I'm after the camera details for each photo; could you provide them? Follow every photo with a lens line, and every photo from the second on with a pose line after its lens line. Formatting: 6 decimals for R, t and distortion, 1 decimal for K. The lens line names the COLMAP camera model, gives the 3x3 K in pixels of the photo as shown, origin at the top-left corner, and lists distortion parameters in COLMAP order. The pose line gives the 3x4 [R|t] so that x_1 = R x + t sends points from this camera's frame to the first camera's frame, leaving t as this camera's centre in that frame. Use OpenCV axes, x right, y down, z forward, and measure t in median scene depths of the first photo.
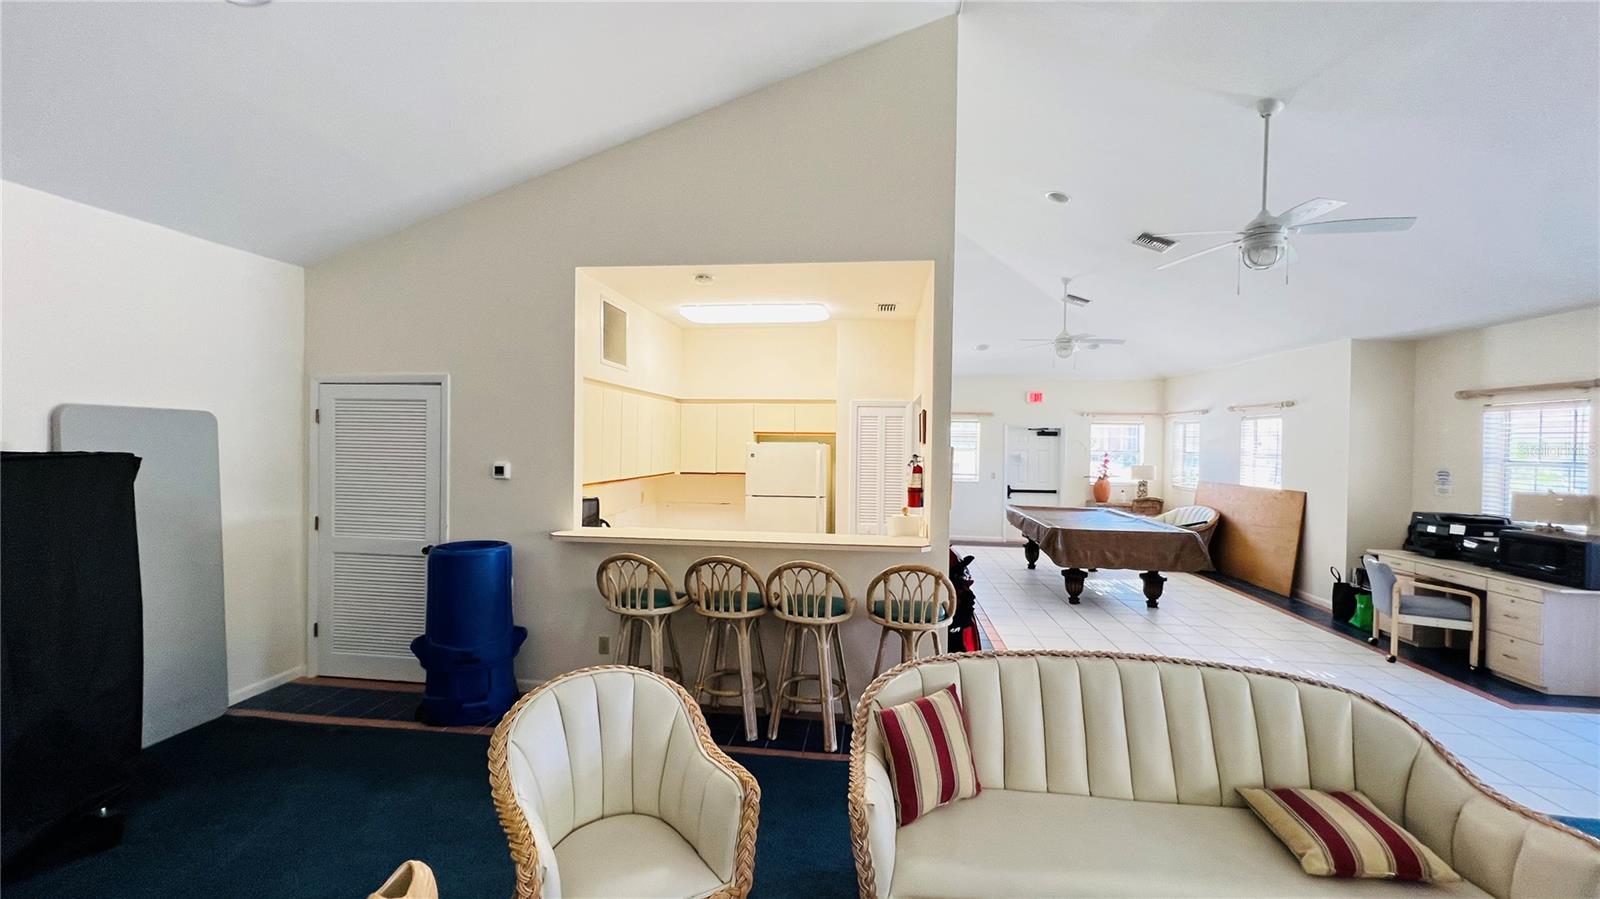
lens RADIAL K [[635.0, 0, 787.6], [0, 635.0, 448.8], [0, 0, 1]] dist [-0.000907, 0.000380]
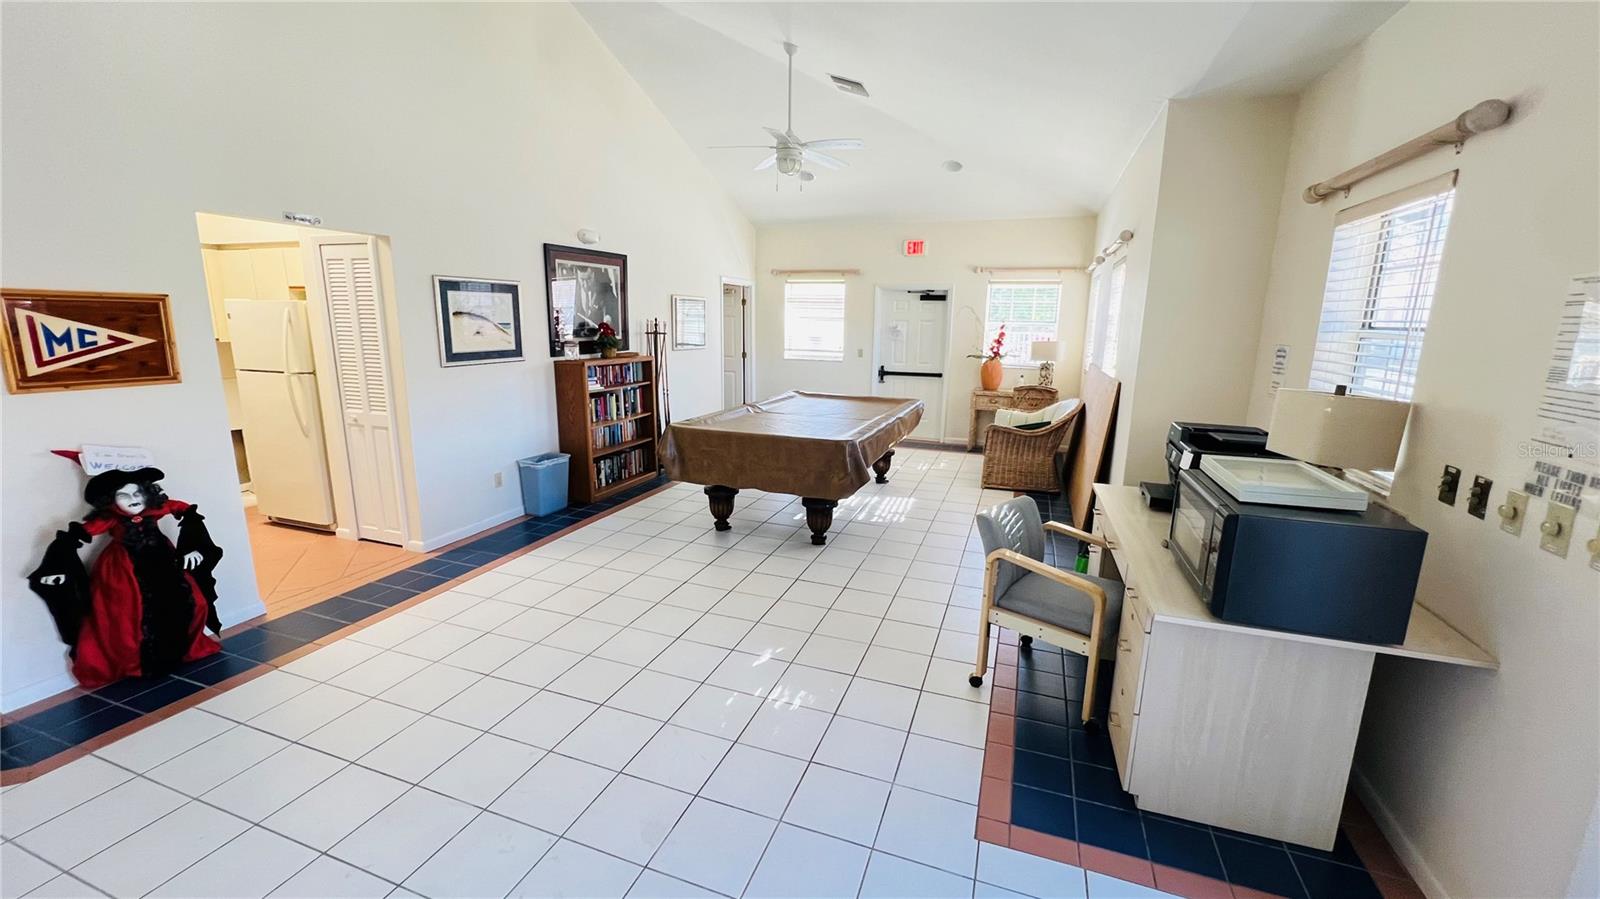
lens RADIAL K [[635.0, 0, 802.0], [0, 635.0, 450.2], [0, 0, 1]] dist [-0.000907, 0.000380]
pose [[0.979283, 0.042374, -0.198014, 0.426435], [-0.003746, 0.981484, 0.191506, 0.010488], [0.202463, -0.186797, 0.961309, 0.218871]]
